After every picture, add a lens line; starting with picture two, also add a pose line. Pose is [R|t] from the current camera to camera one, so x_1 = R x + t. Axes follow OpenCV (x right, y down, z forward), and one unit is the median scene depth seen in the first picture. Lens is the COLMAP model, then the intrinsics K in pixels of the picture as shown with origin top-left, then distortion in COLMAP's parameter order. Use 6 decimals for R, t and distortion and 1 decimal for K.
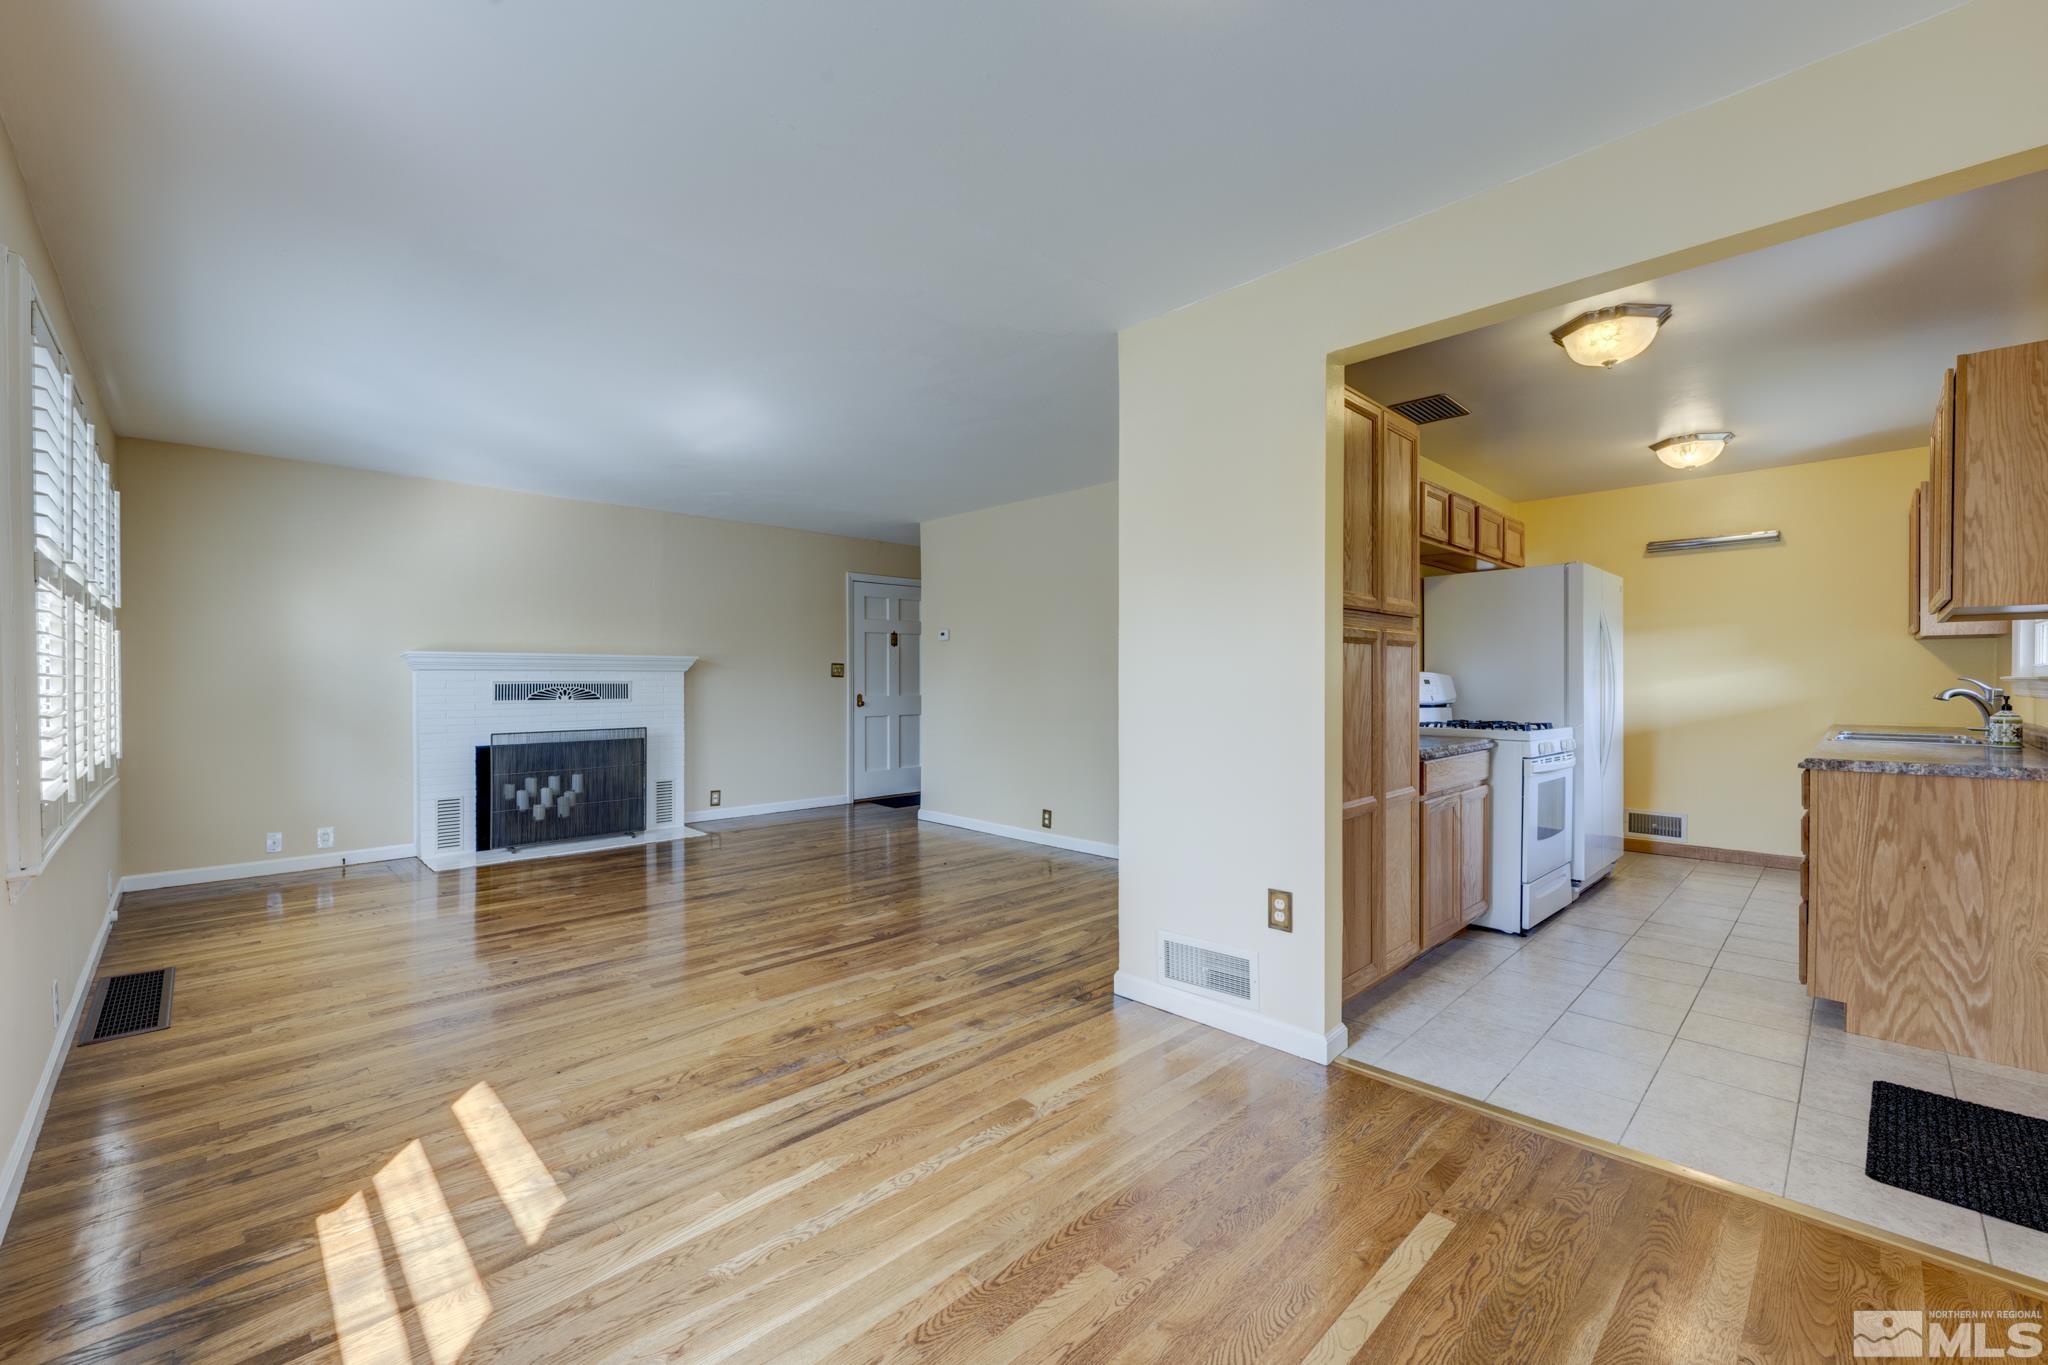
lens RADIAL K [[822.4, 0, 1020.7], [0, 822.4, 682.7], [0, 0, 1]] dist [0.006279, -0.000224]
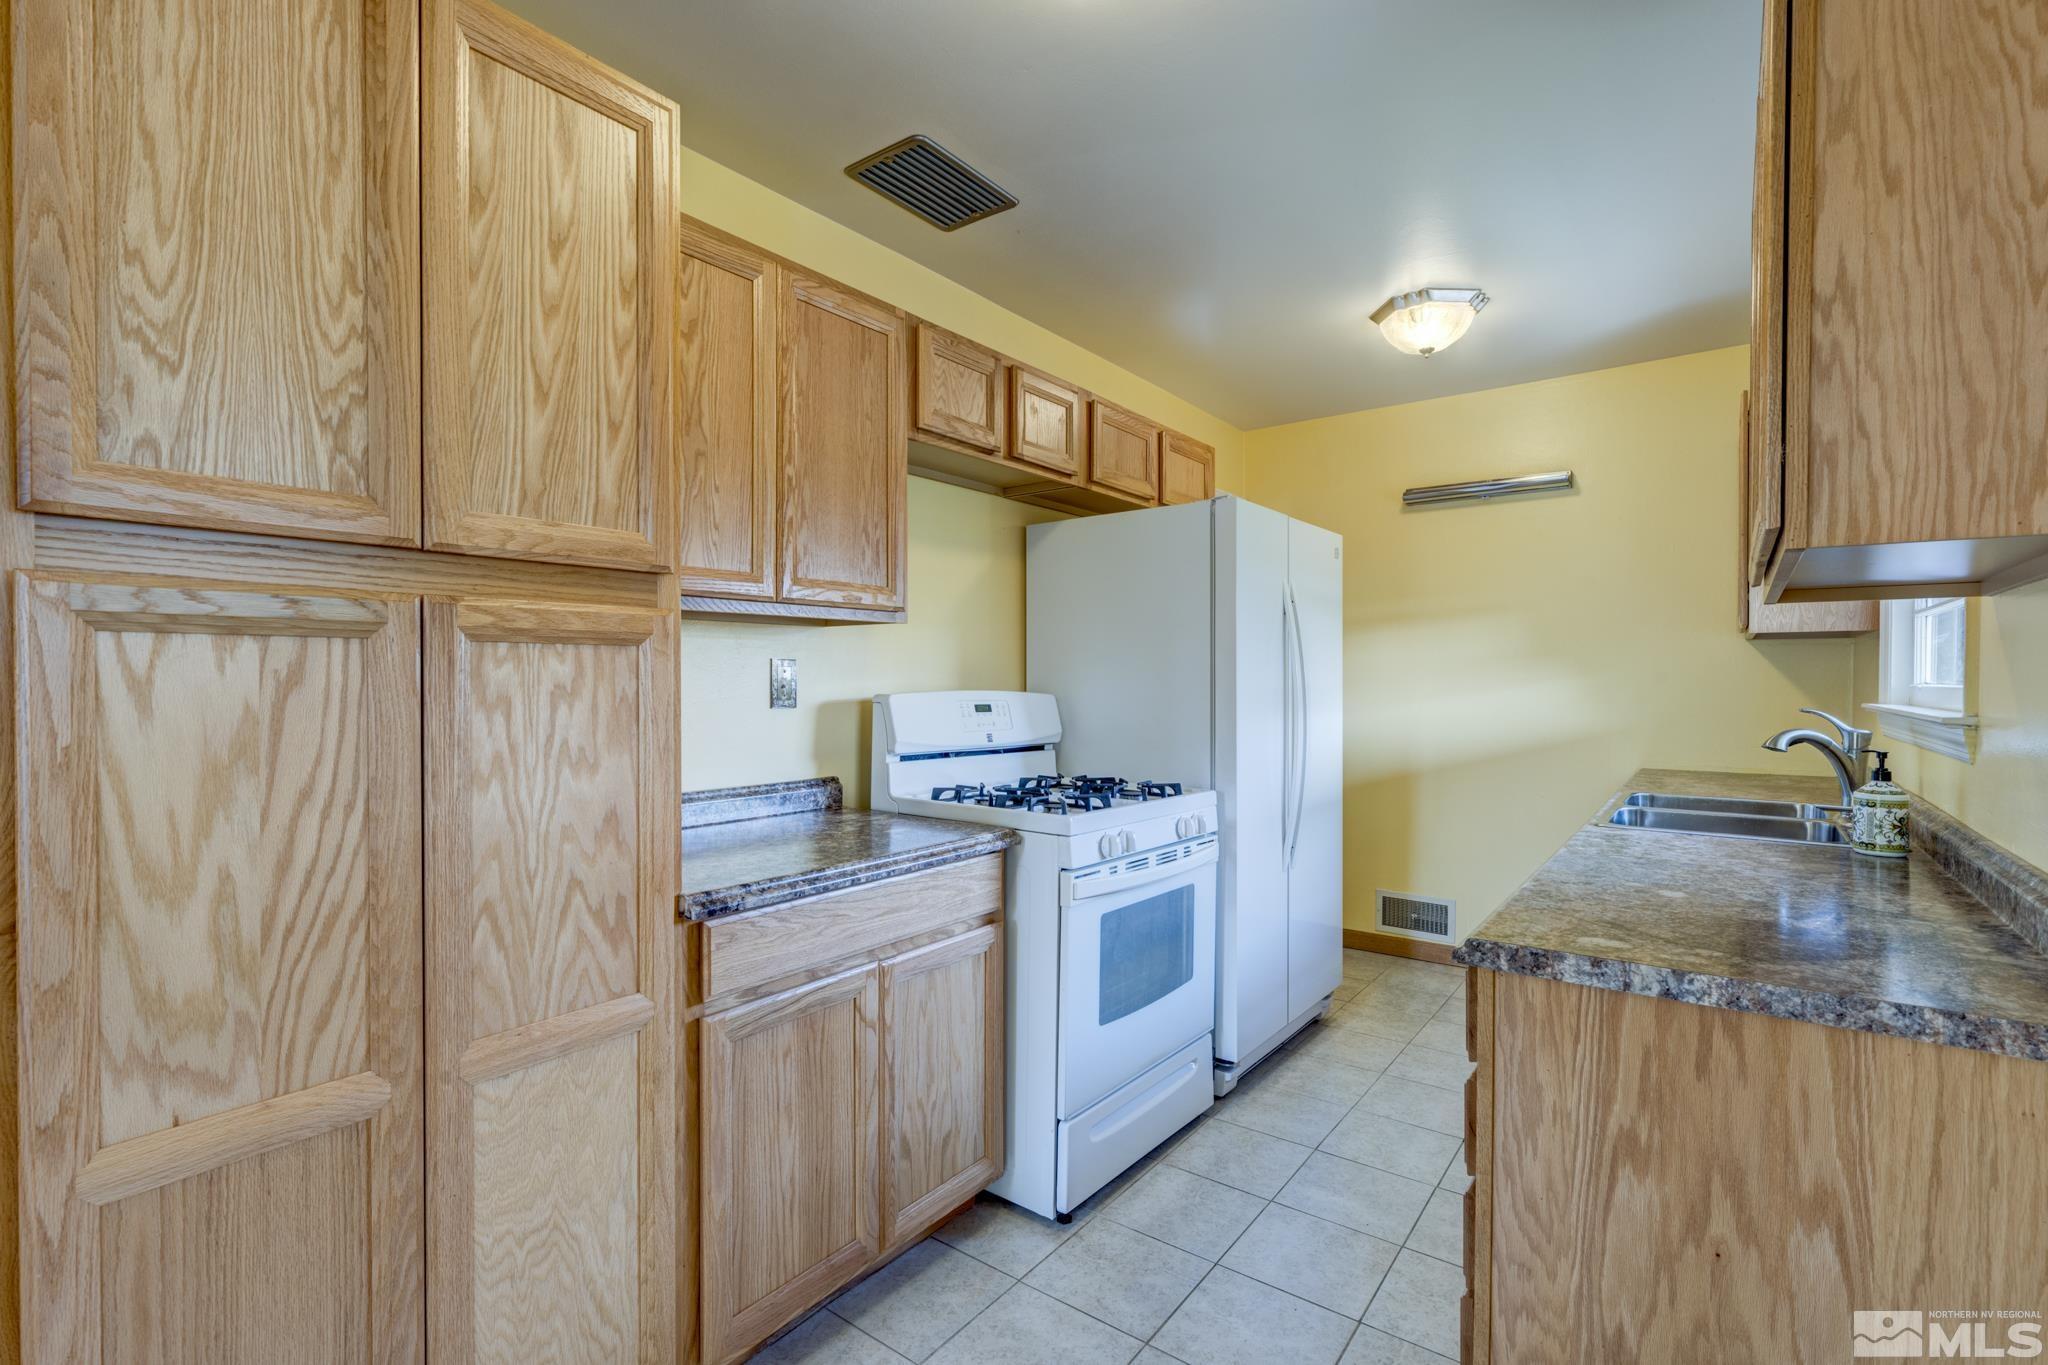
lens RADIAL K [[937.7, 0, 1025.7], [0, 937.7, 684.6], [0, 0, 1]] dist [0.000292, 0.000641]
pose [[0.988257, 0.000675, 0.152801, 0.690719], [-0.001057, 0.999997, 0.002417, -0.030403], [-0.152799, -0.002550, 0.988254, 0.607199]]
